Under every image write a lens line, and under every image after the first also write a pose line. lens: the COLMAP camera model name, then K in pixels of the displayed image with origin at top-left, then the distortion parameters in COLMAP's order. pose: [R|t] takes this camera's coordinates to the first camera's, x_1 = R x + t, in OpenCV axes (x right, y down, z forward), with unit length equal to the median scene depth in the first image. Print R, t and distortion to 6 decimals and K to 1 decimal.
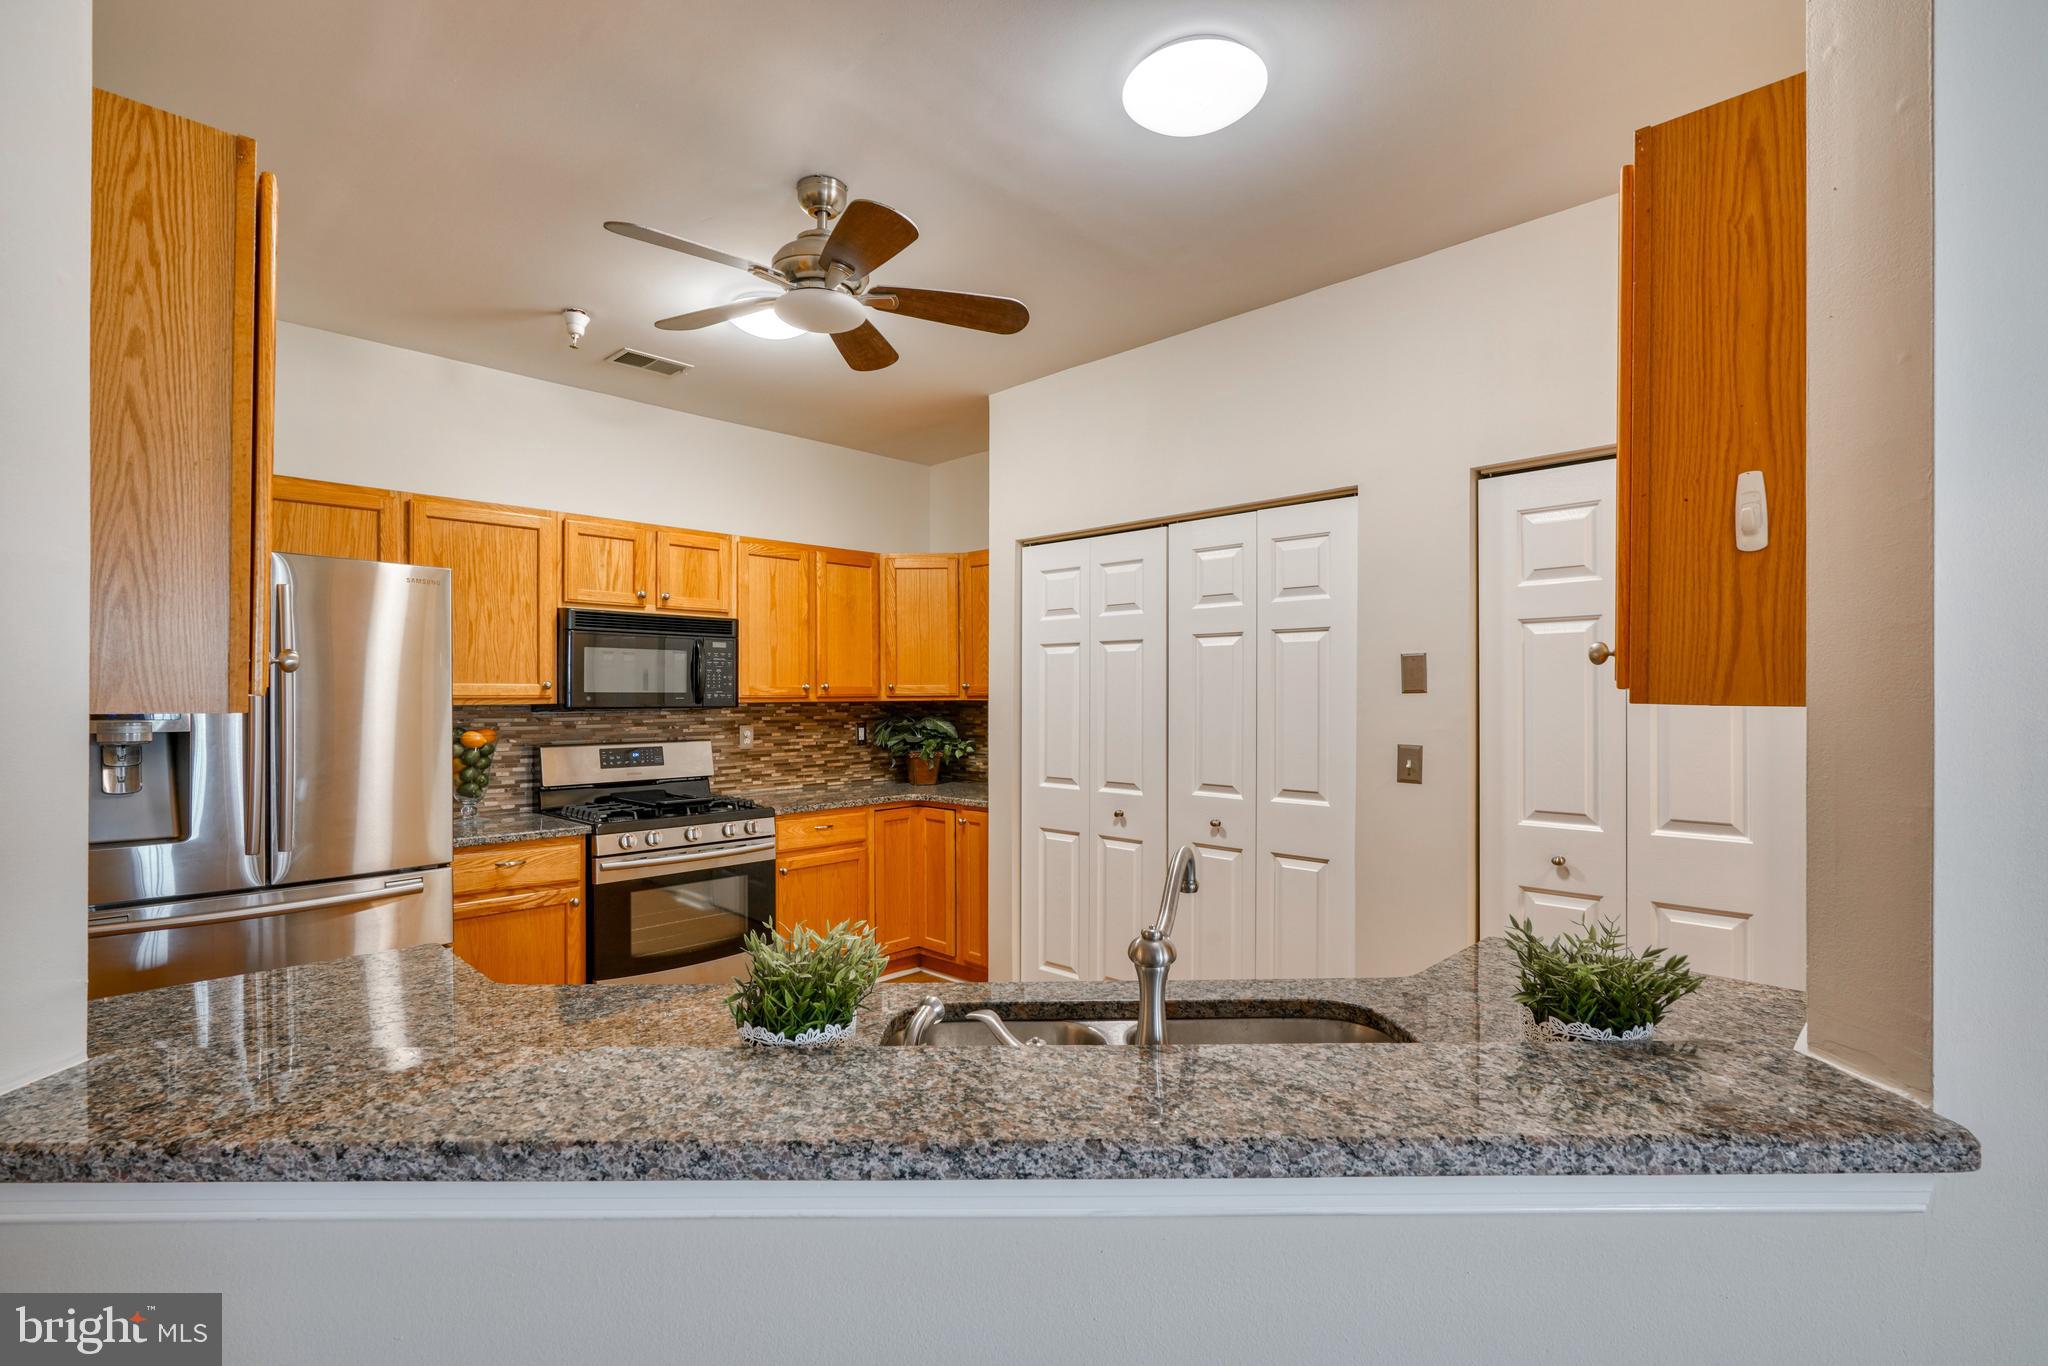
lens RADIAL K [[955.8, 0, 1010.8], [0, 955.8, 697.2], [0, 0, 1]] dist [-0.004414, 0.003806]
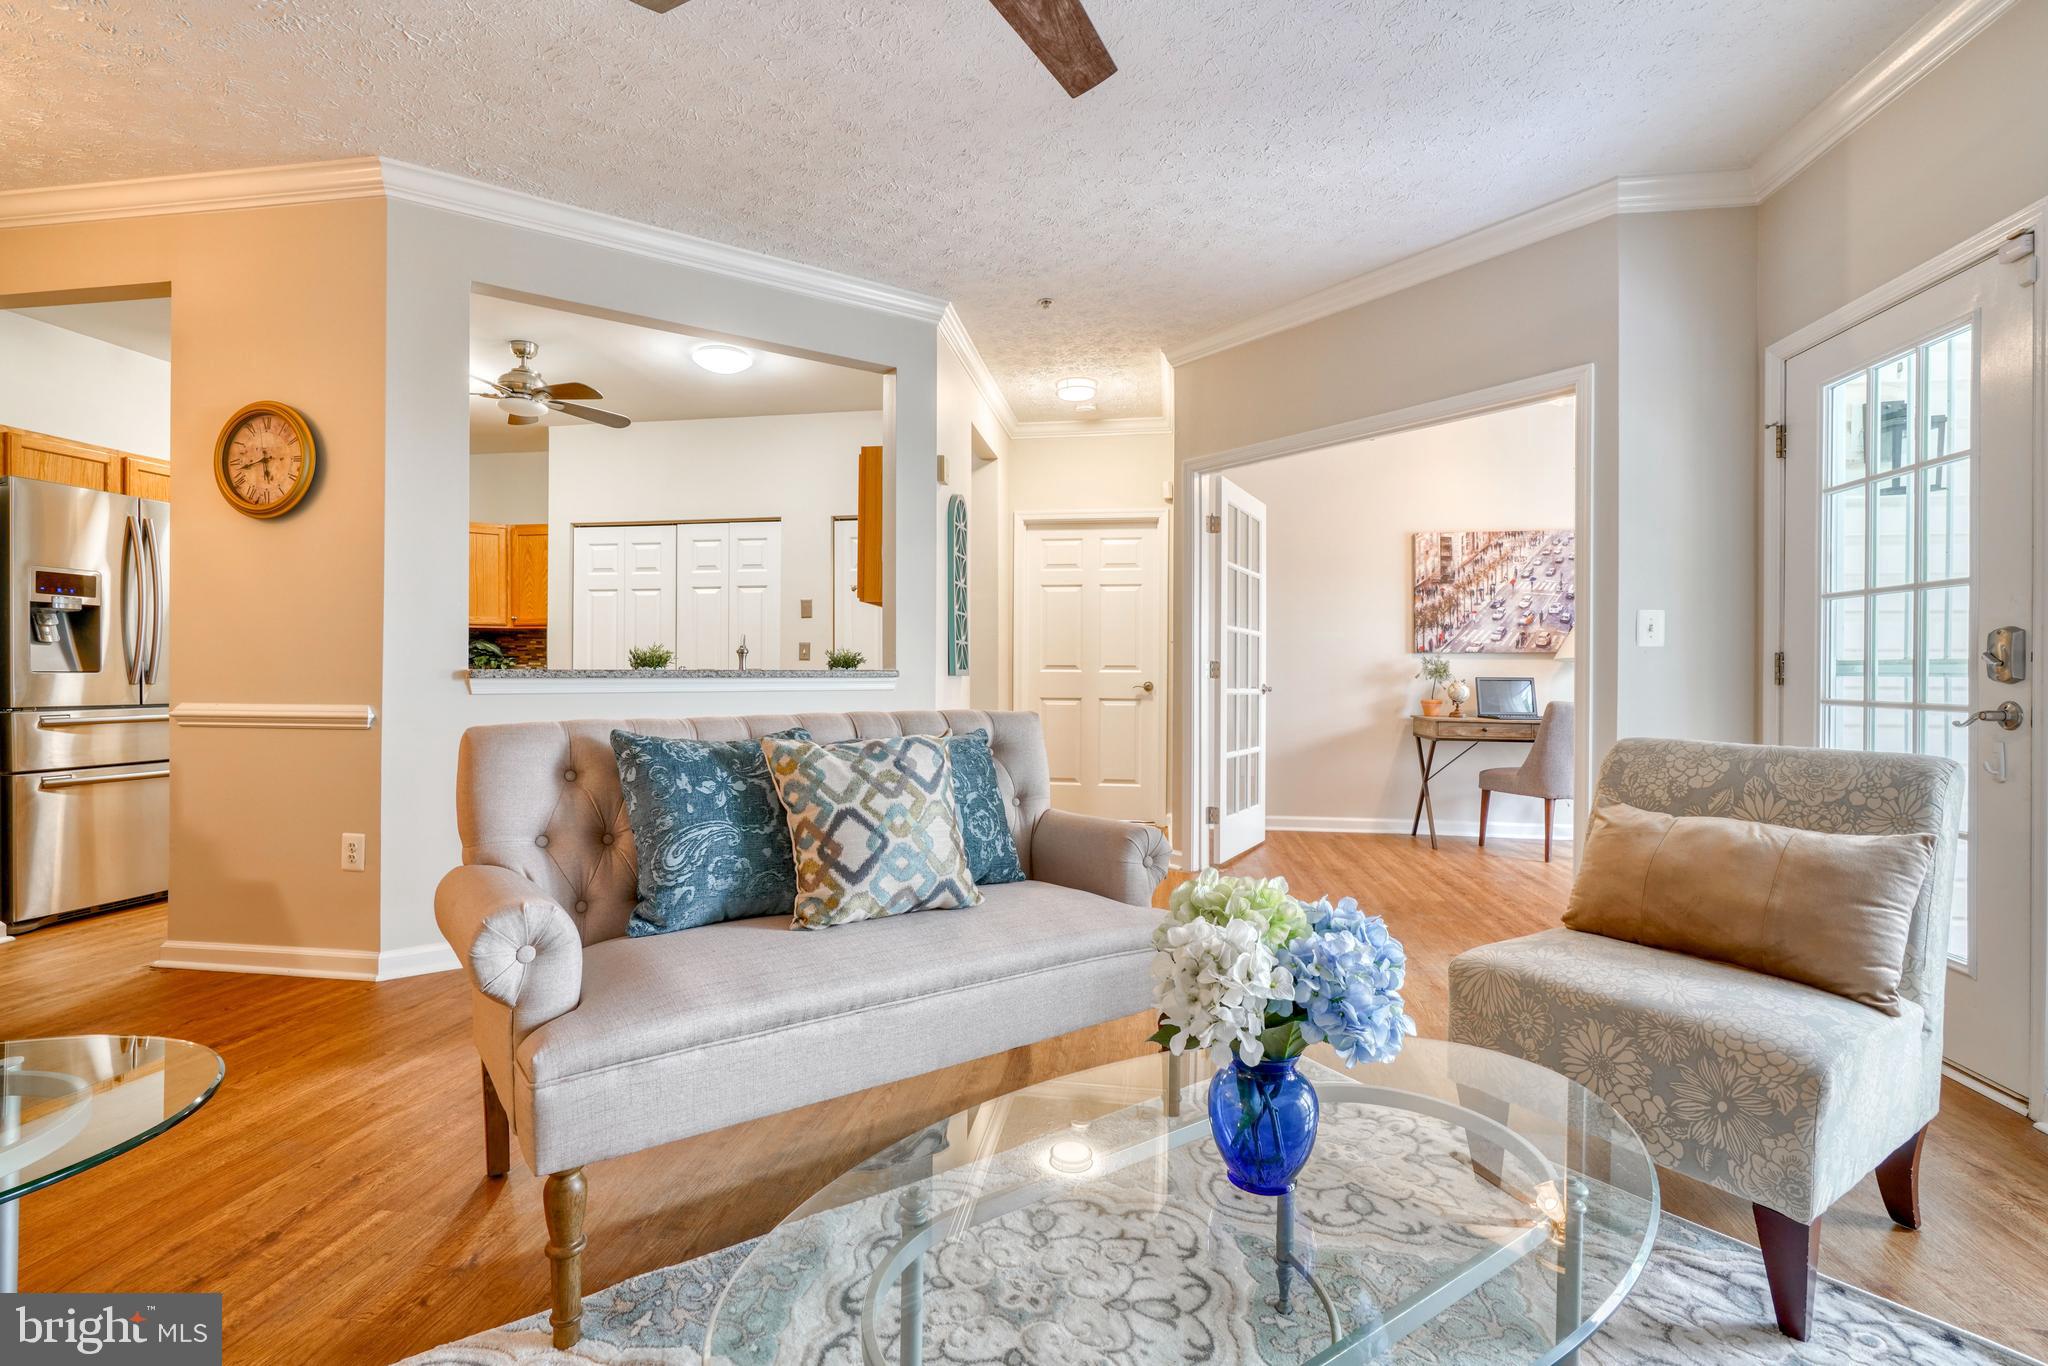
lens RADIAL K [[955.8, 0, 1006.3], [0, 955.8, 670.9], [0, 0, 1]] dist [-0.004414, 0.003806]
pose [[0.826293, 0.006345, 0.563205, -0.272142], [-0.002433, 0.999967, -0.007696, 0.086005], [-0.563235, 0.004989, 0.826281, -0.672832]]
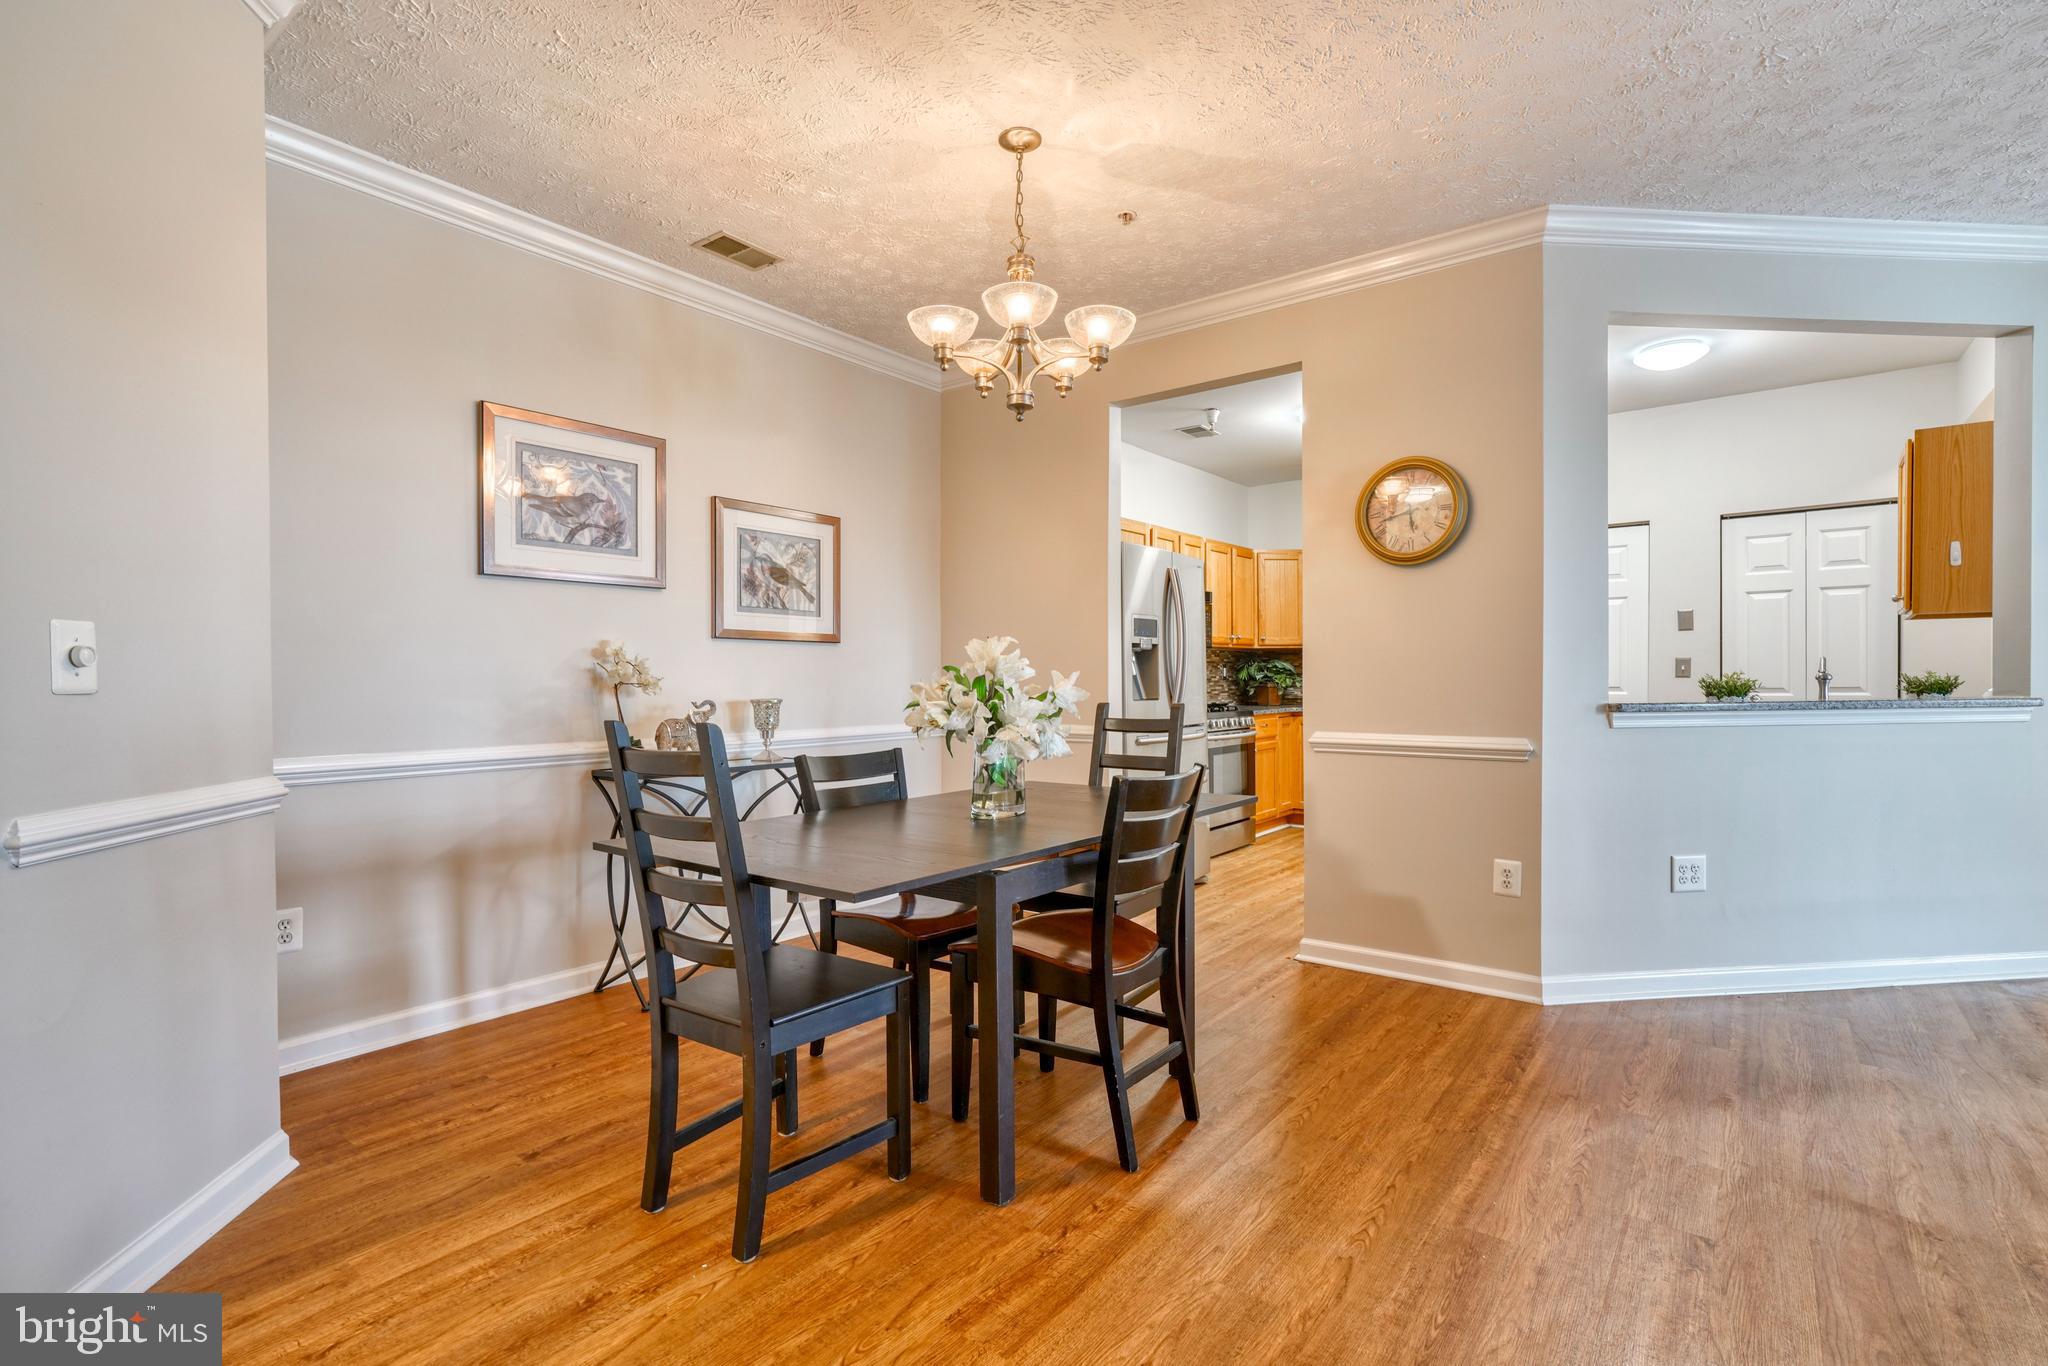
lens RADIAL K [[955.8, 0, 1030.5], [0, 955.8, 687.3], [0, 0, 1]] dist [-0.004414, 0.003806]
pose [[0.994654, -0.004992, 0.103142, -0.721463], [0.004337, 0.999969, 0.006578, 0.060971], [-0.103171, -0.006095, 0.994645, -0.513659]]
